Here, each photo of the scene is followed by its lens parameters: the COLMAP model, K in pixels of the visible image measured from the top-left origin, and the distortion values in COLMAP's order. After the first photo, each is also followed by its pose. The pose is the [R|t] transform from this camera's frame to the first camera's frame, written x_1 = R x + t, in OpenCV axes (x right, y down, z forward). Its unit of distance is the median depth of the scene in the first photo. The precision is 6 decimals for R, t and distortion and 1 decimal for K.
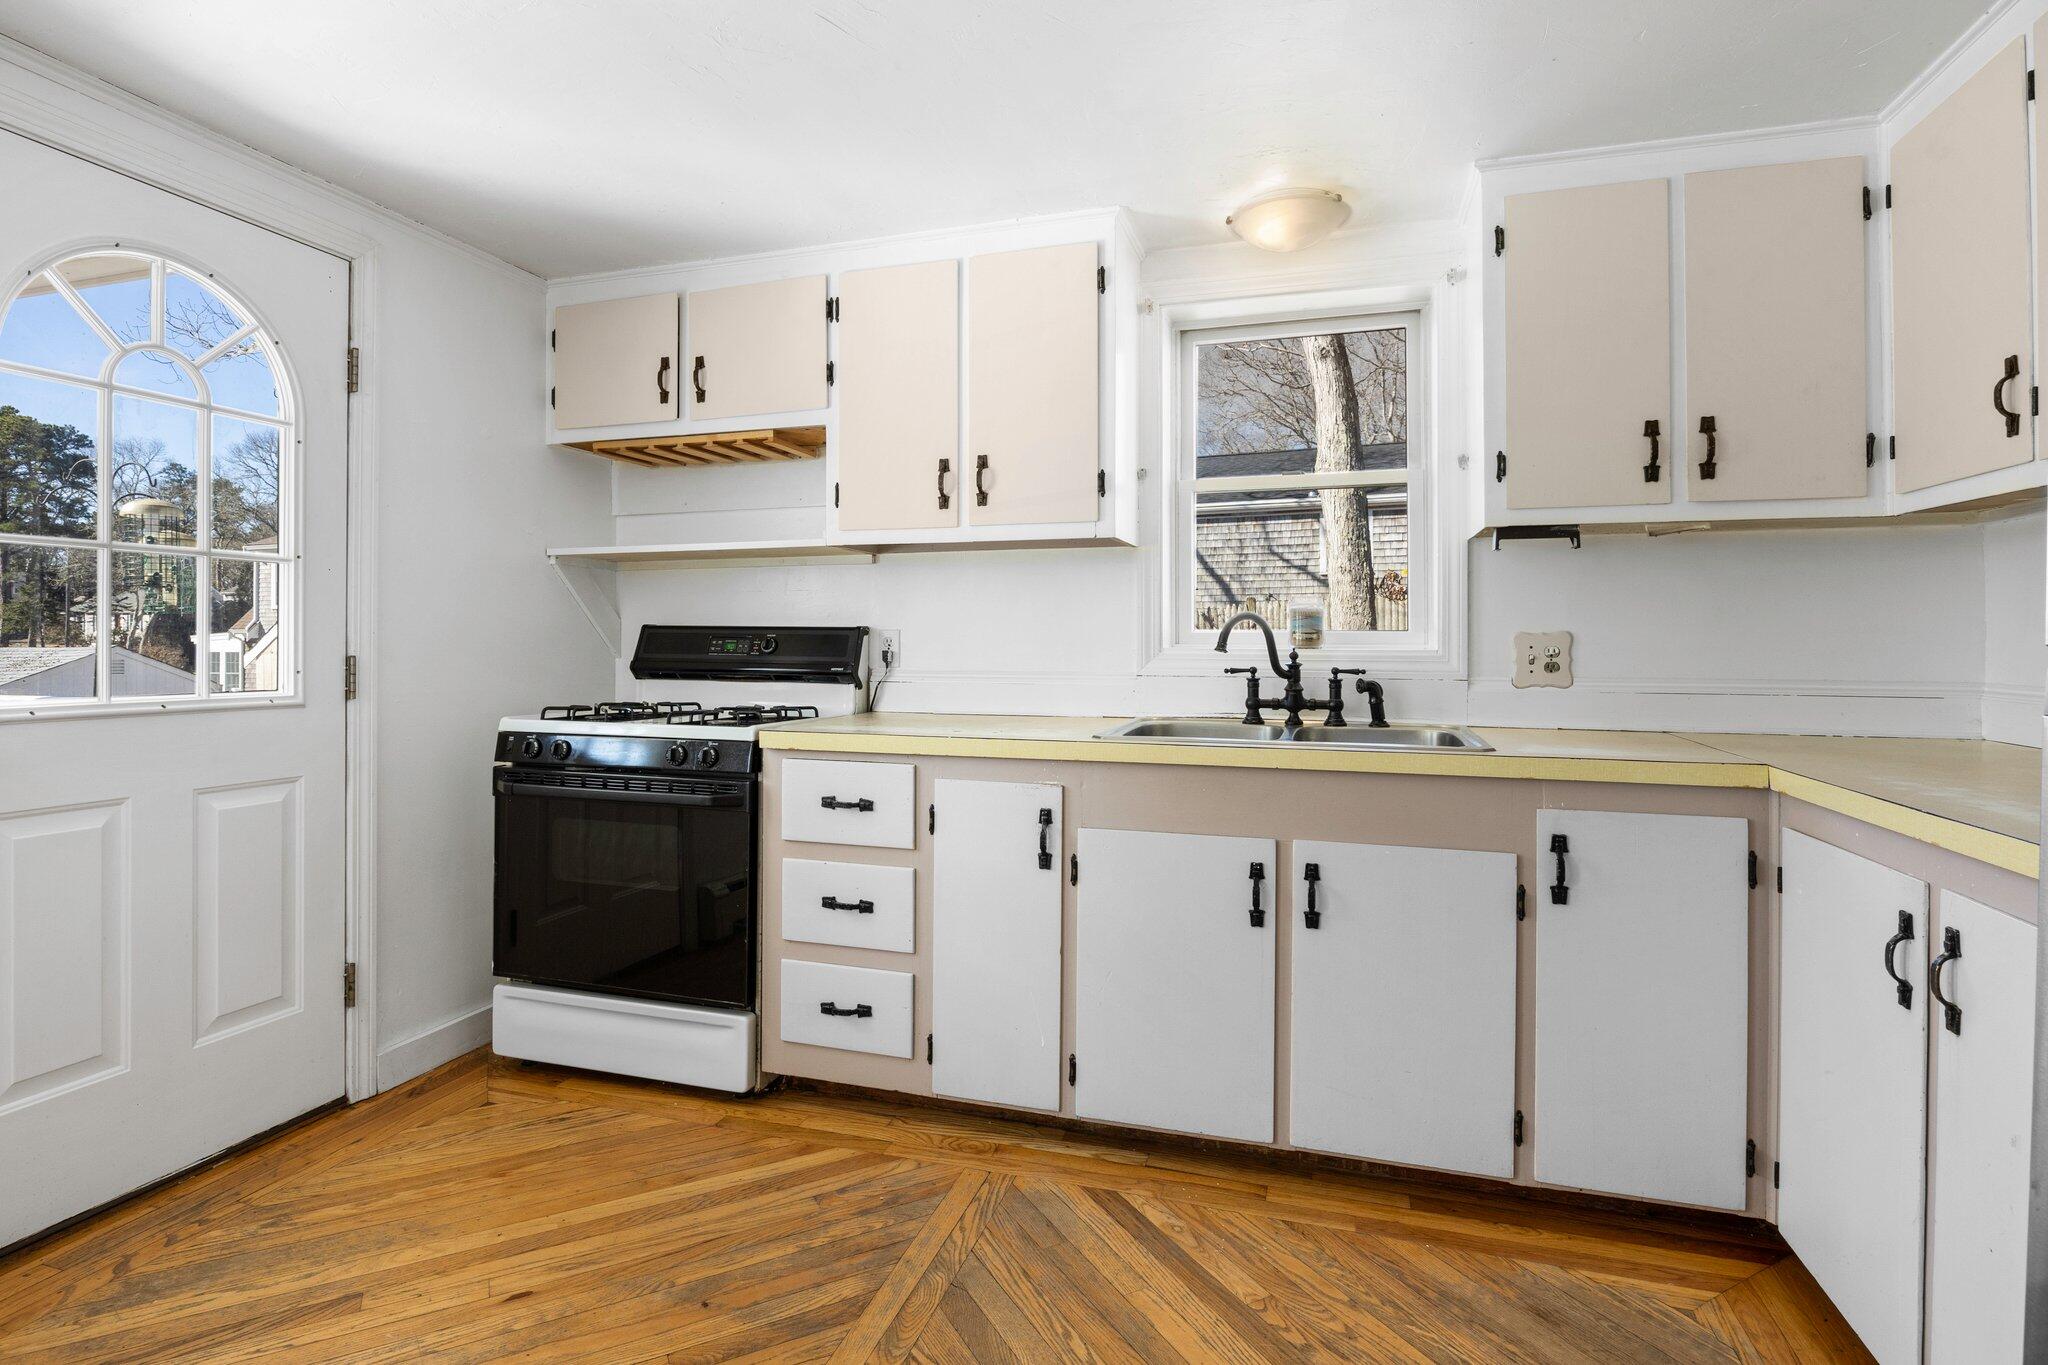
lens RADIAL K [[1034.2, 0, 1034.5], [0, 1034.2, 643.8], [0, 0, 1]] dist [-0.015284, 0.002054]
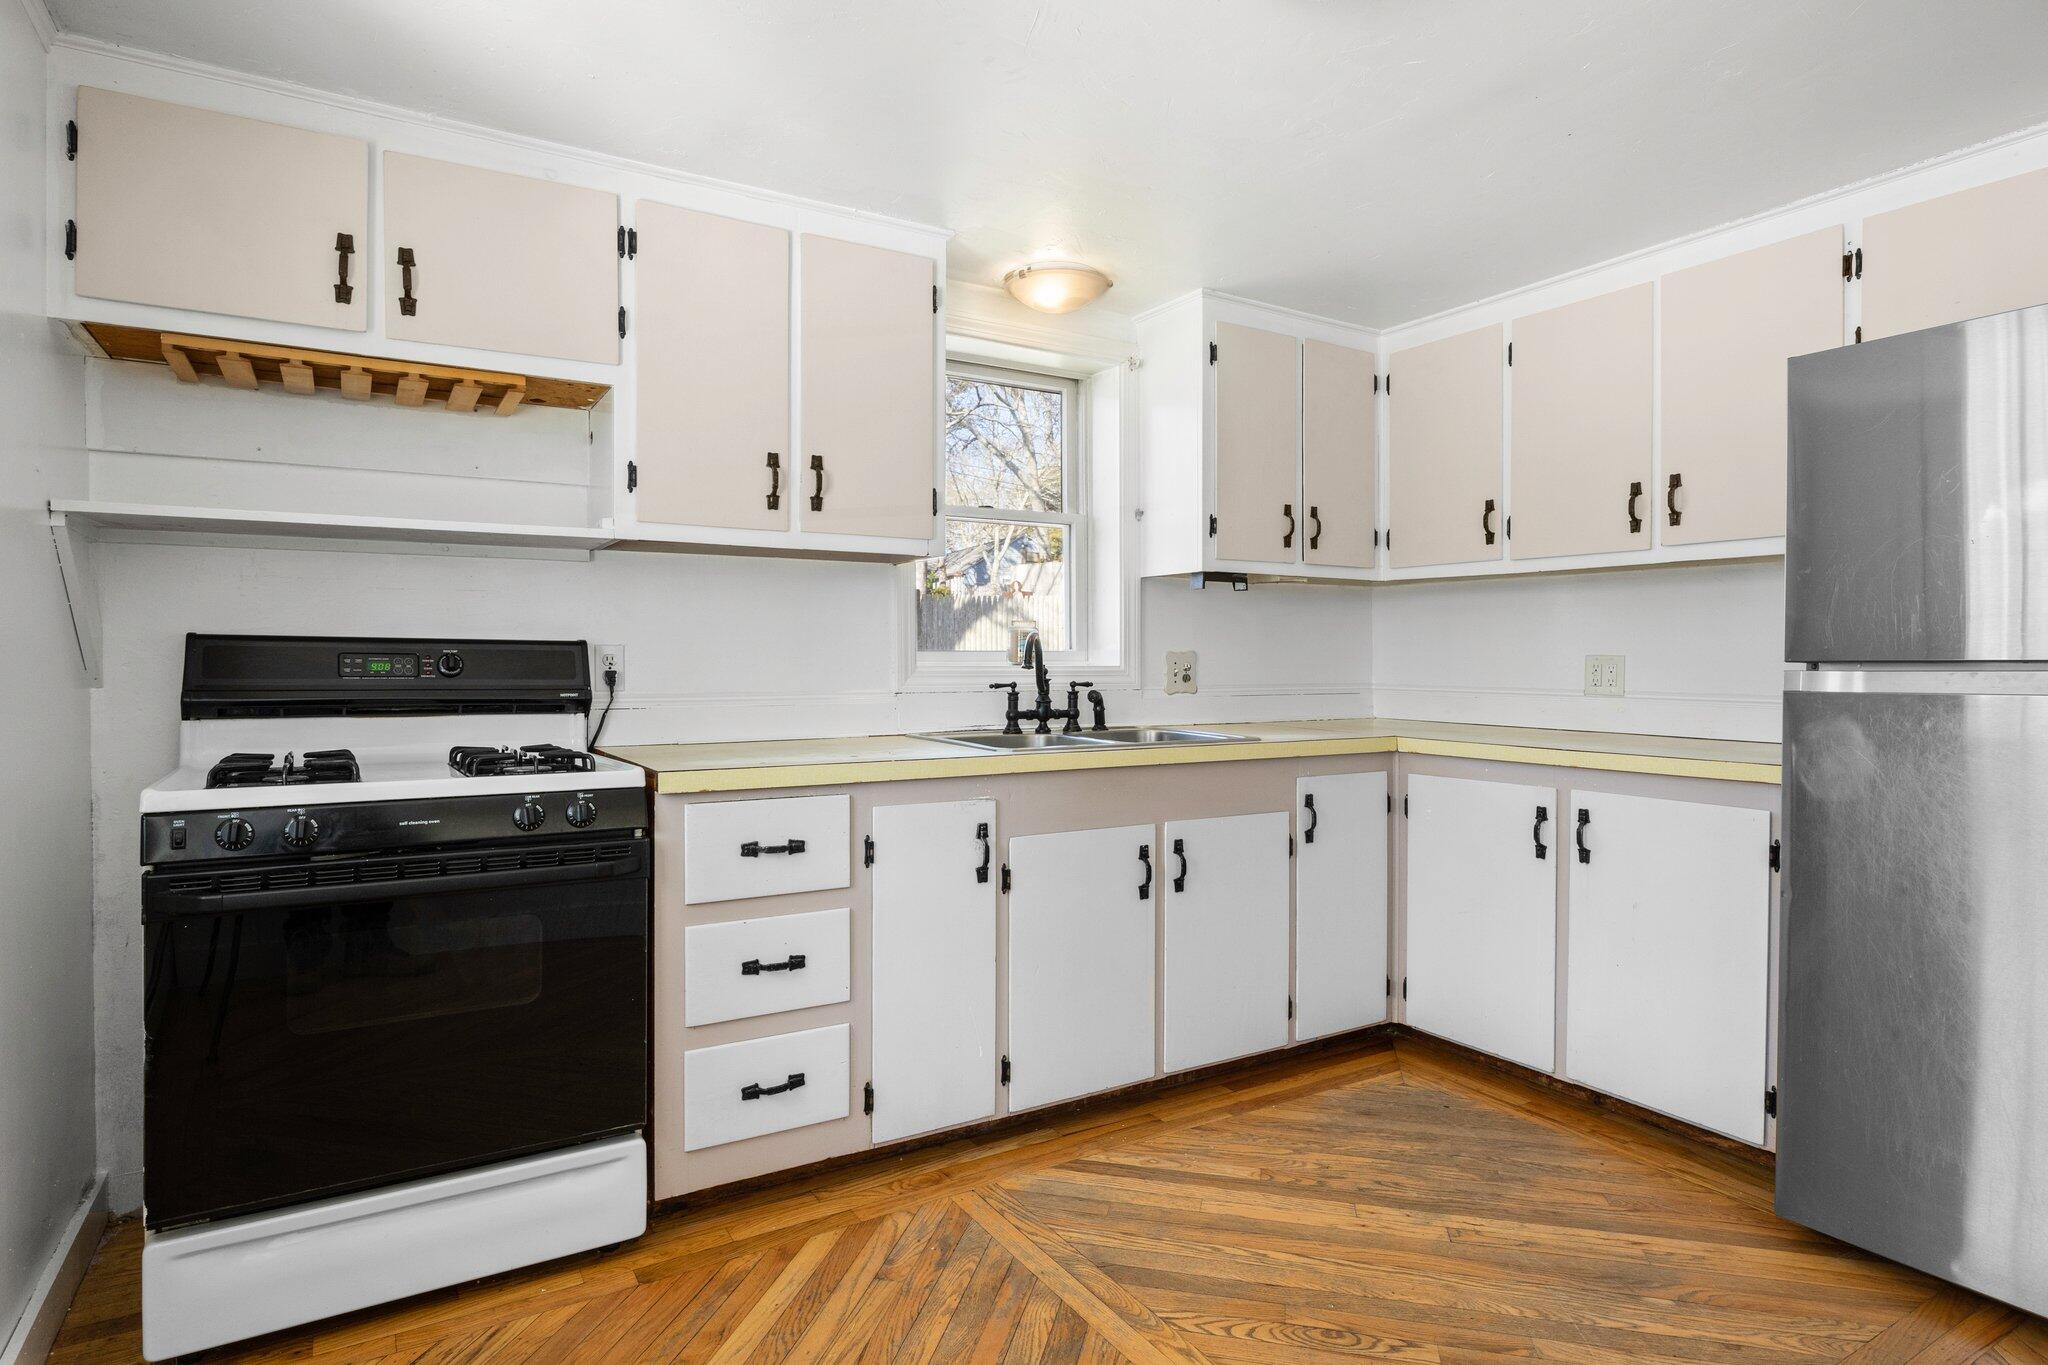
lens RADIAL K [[1090.3, 0, 1054.8], [0, 1090.3, 674.6], [0, 0, 1]] dist [-0.014918, 0.003204]
pose [[0.655173, -0.012003, 0.755383, -0.742899], [0.000884, 0.999885, 0.015122, -0.003435], [-0.755478, -0.009240, 0.655109, 0.240744]]
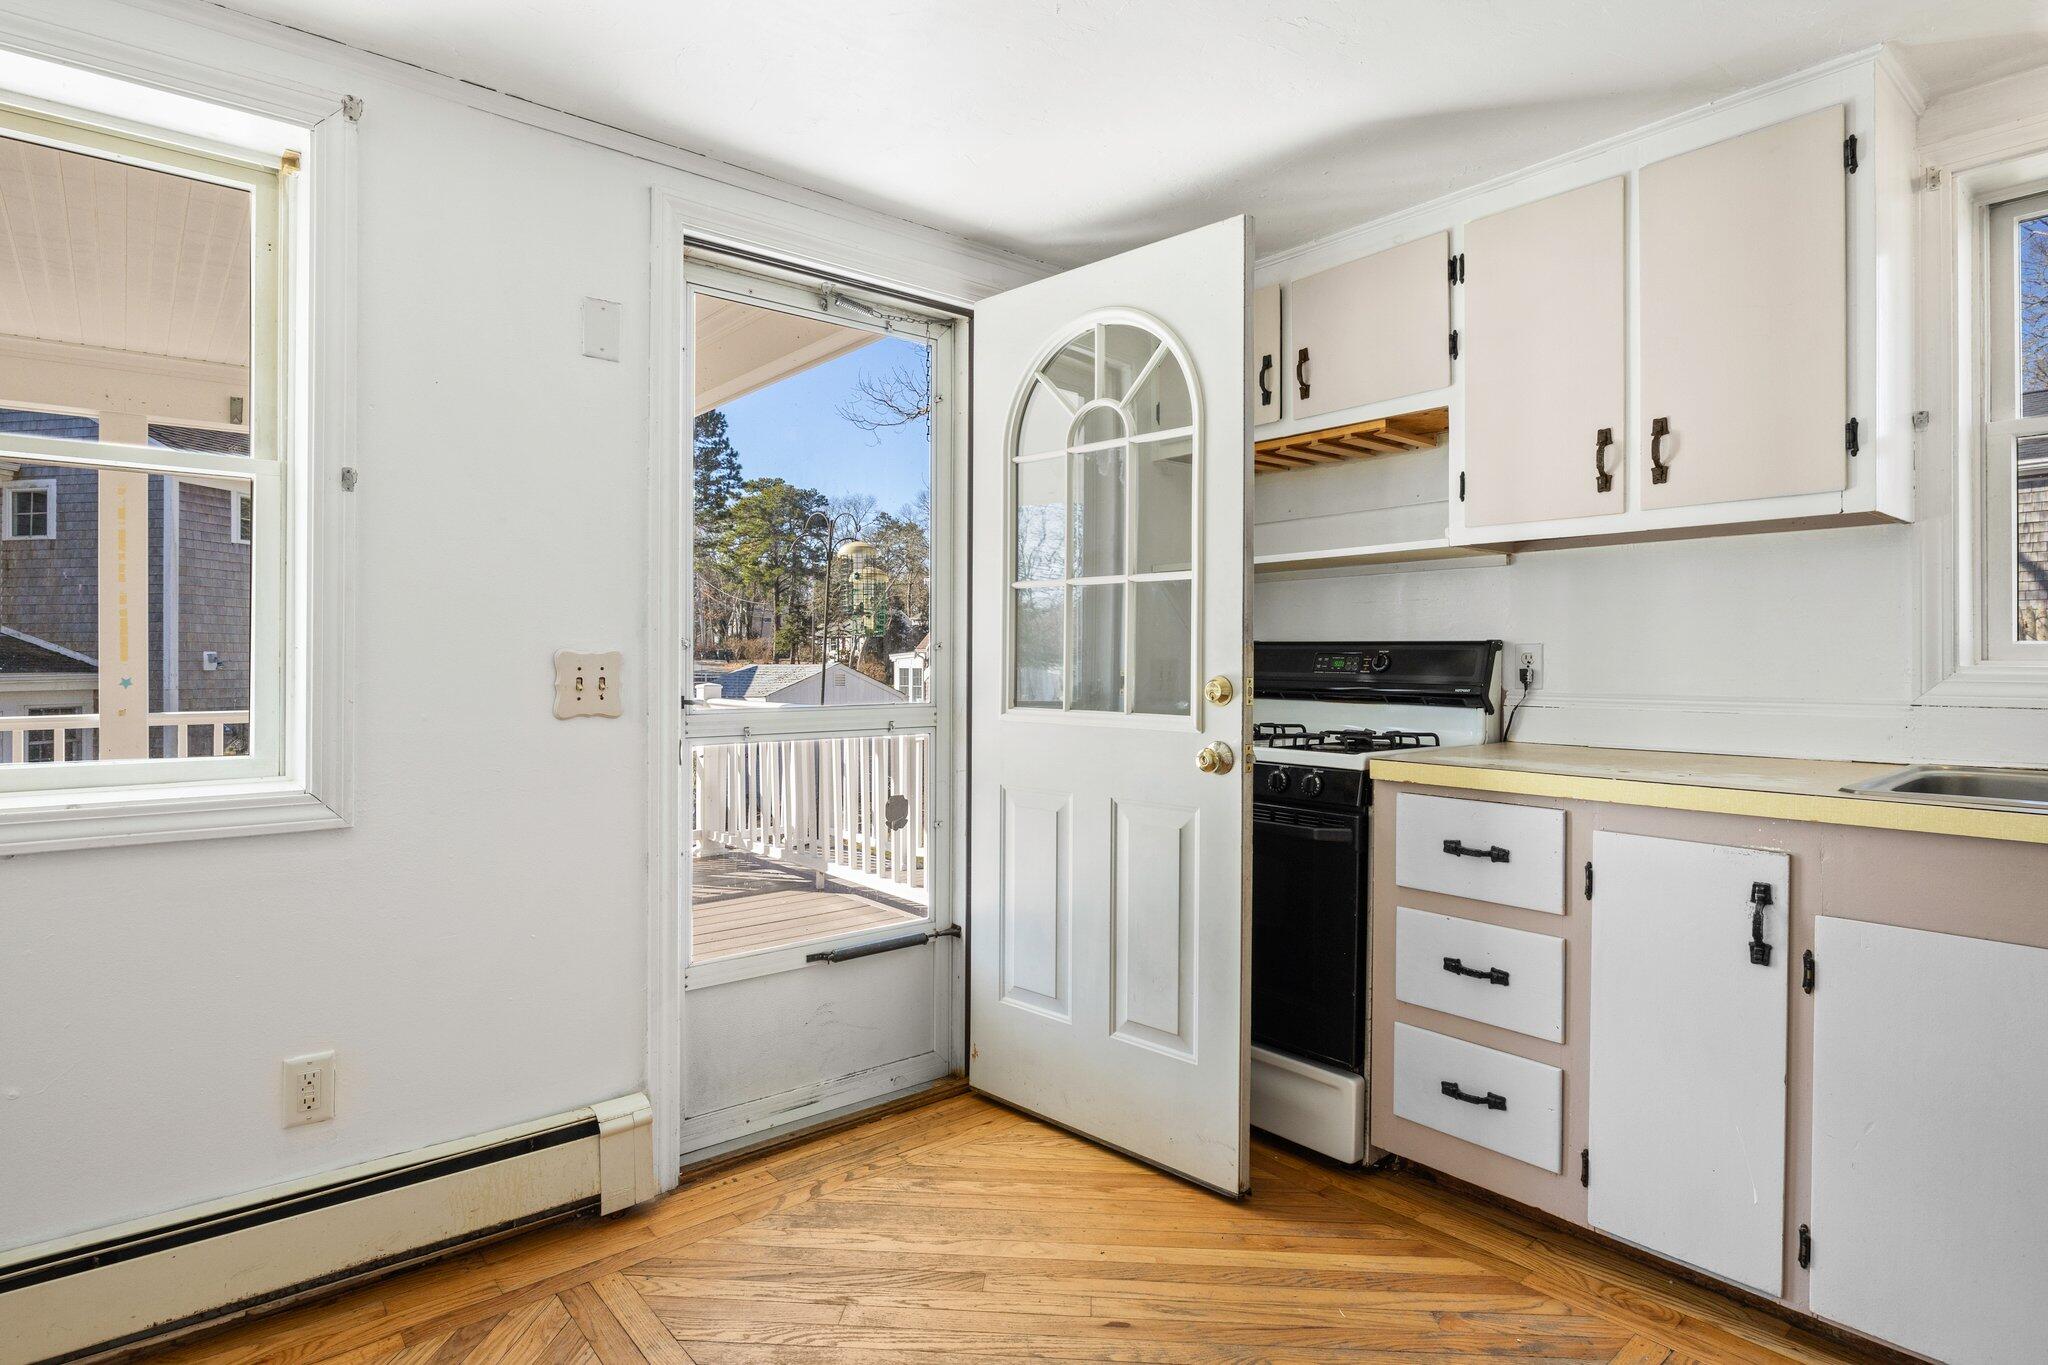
lens RADIAL K [[1090.3, 0, 1011.6], [0, 1090.3, 663.2], [0, 0, 1]] dist [-0.014918, 0.003204]
pose [[0.836930, 0.000175, -0.547310, -0.014365], [0.000958, 0.999998, 0.001784, 0.000071], [0.547309, -0.002017, 0.836928, 0.057151]]
